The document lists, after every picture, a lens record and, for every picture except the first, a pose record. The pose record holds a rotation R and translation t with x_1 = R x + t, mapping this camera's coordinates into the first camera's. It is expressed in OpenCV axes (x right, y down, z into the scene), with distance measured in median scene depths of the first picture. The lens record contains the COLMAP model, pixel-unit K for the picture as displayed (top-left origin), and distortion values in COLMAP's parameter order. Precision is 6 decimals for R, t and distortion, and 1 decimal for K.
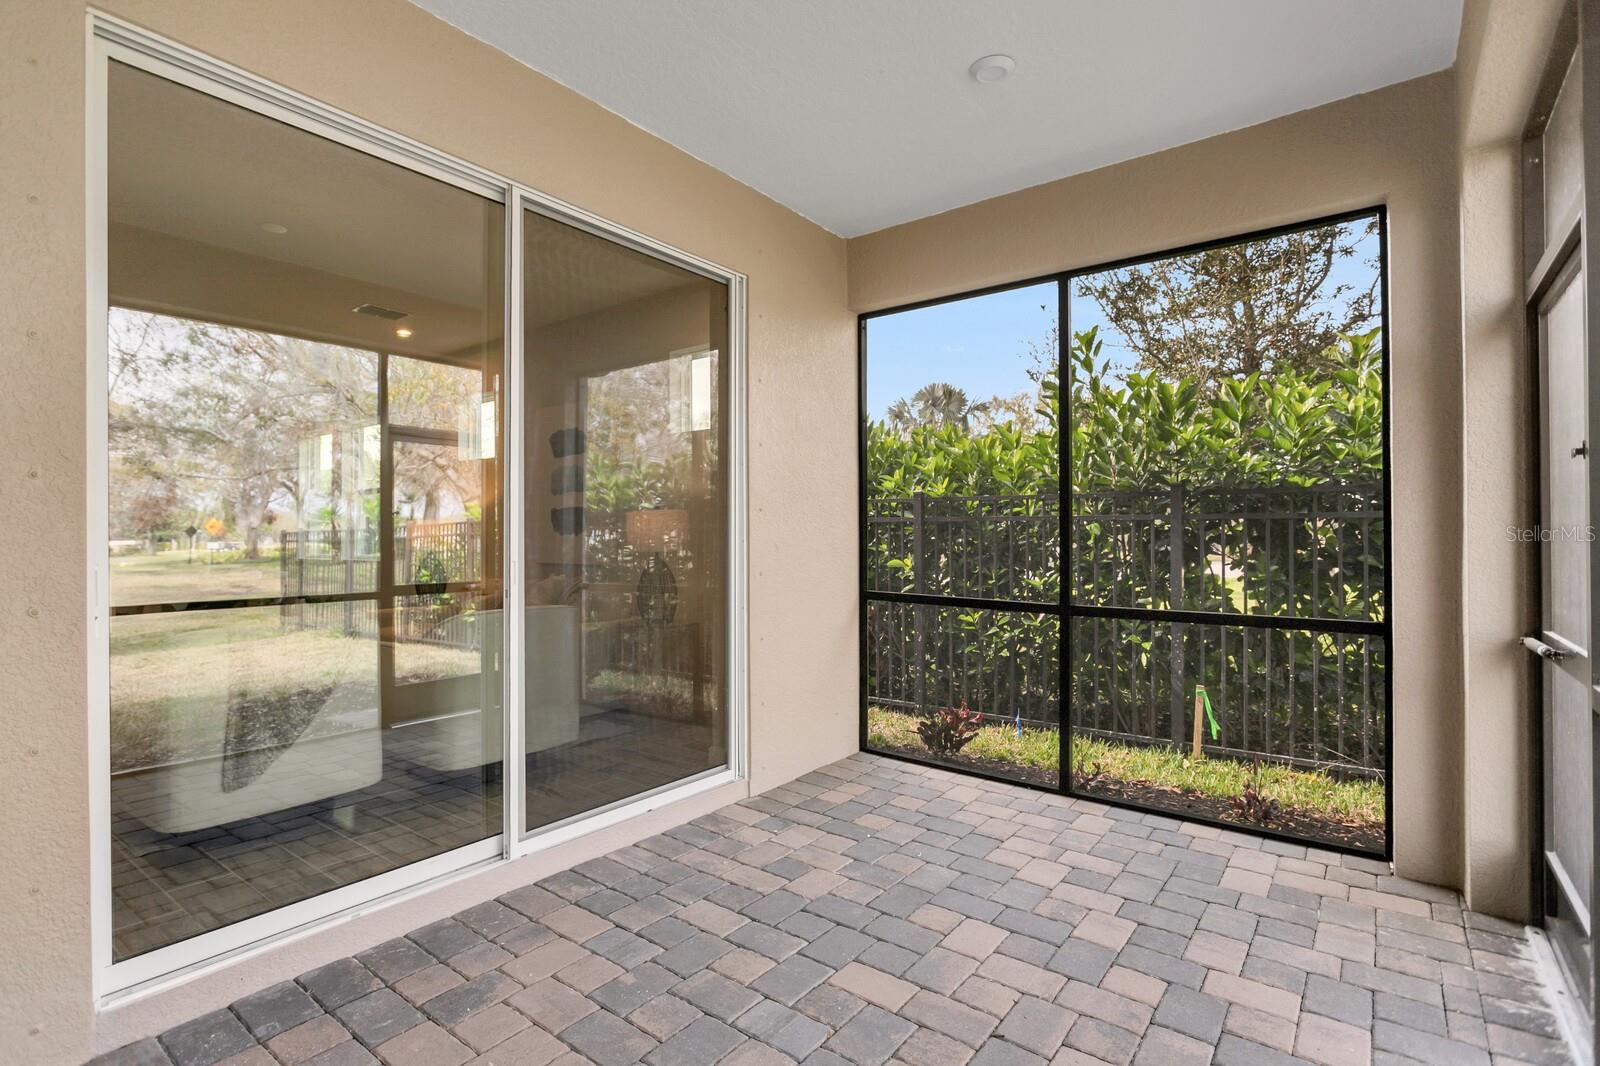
lens RADIAL K [[767.5, 0, 784.3], [0, 767.5, 529.3], [0, 0, 1]] dist [-0.011160, 0.002449]
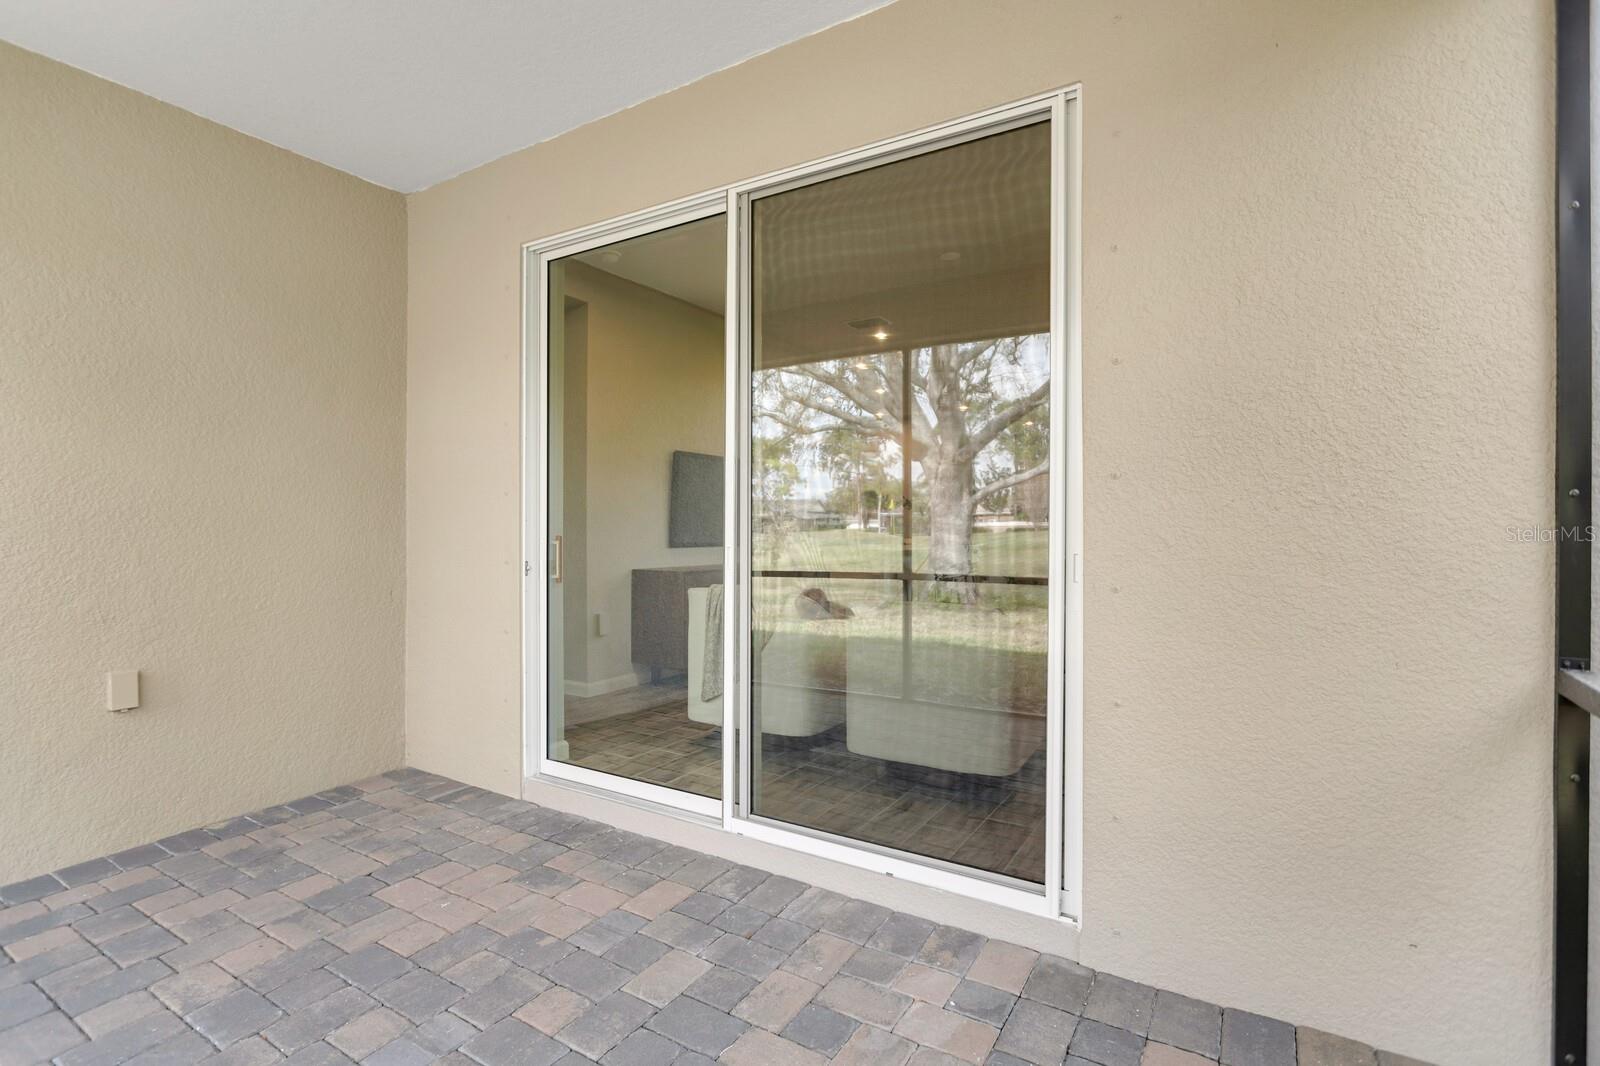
lens RADIAL K [[781.9, 0, 799.5], [0, 781.9, 513.9], [0, 0, 1]] dist [-0.014231, -0.000237]
pose [[0.109131, -0.014374, -0.993923, 0.672506], [0.001245, 0.999897, -0.014323, 0.017070], [0.994027, 0.000326, 0.109138, 0.924062]]
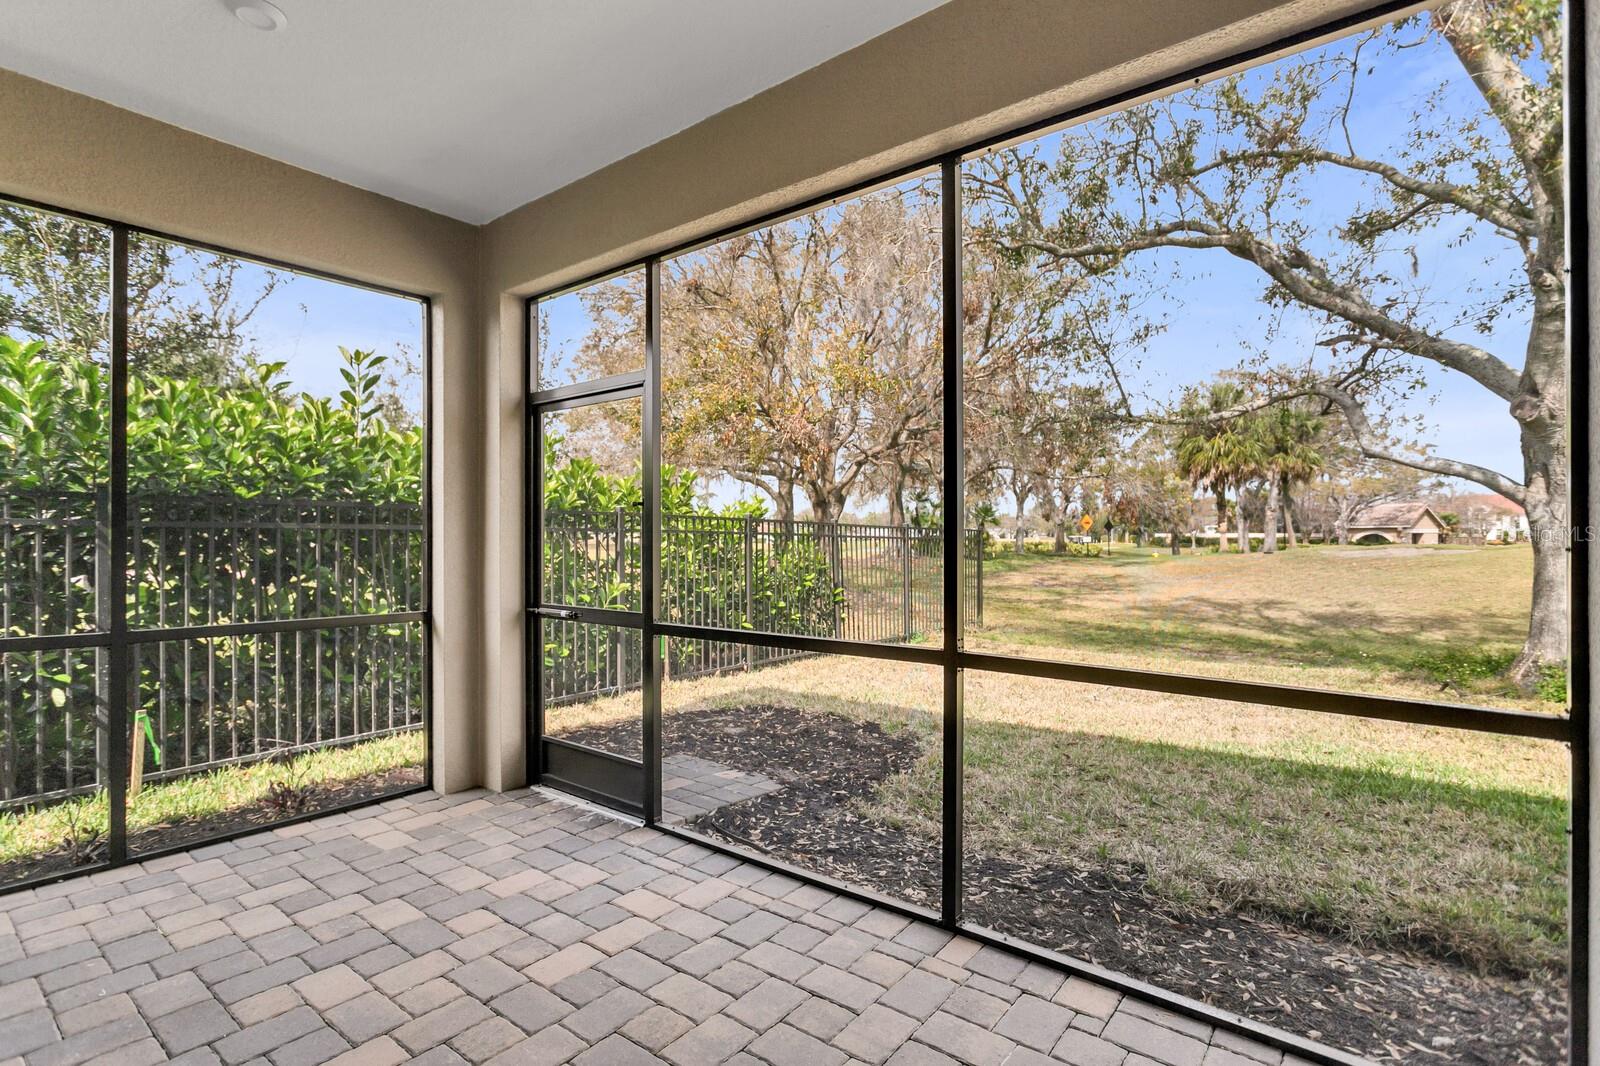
lens RADIAL K [[767.5, 0, 784.3], [0, 767.5, 529.3], [0, 0, 1]] dist [-0.011160, 0.002449]
pose [[0.033739, 0.013749, 0.999336, -0.524613], [-0.003382, 0.999901, -0.013642, 0.005480], [-0.999425, -0.002919, 0.033782, 0.360386]]
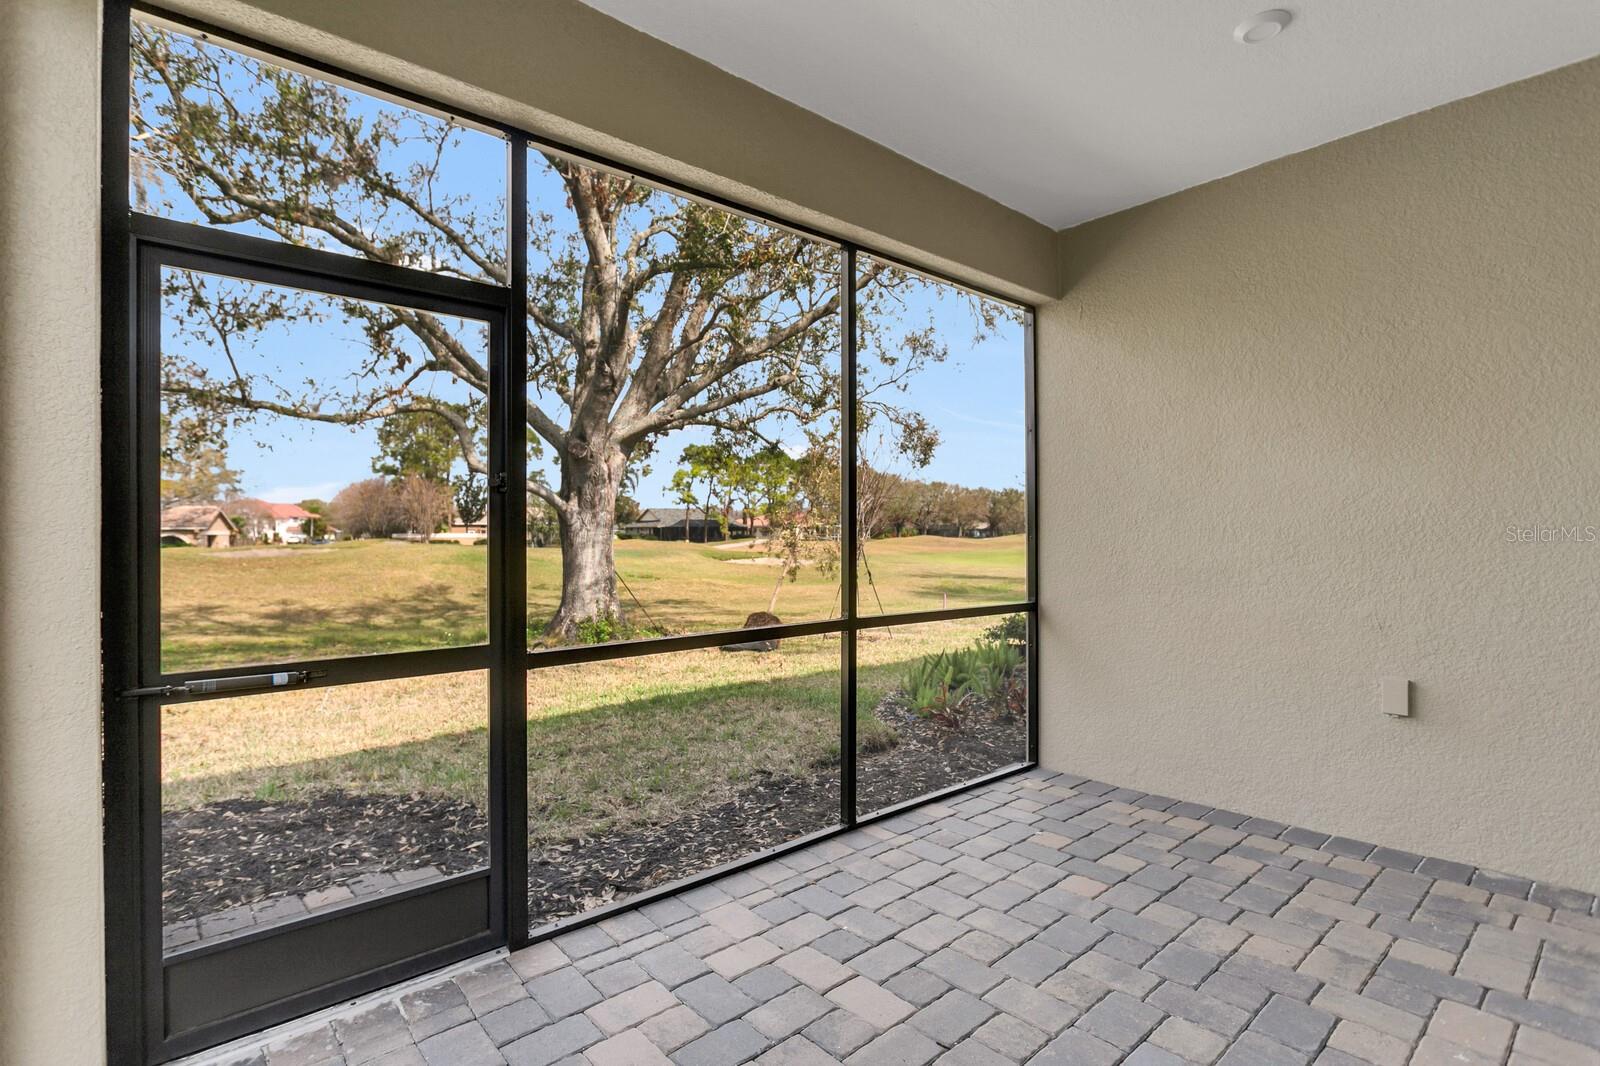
lens RADIAL K [[767.5, 0, 784.3], [0, 767.5, 529.3], [0, 0, 1]] dist [-0.011160, 0.002449]
pose [[-0.973866, 0.009815, 0.226912, 0.181053], [0.006978, 0.999887, -0.013301, 0.011021], [-0.227017, -0.011370, -0.973824, 1.339683]]
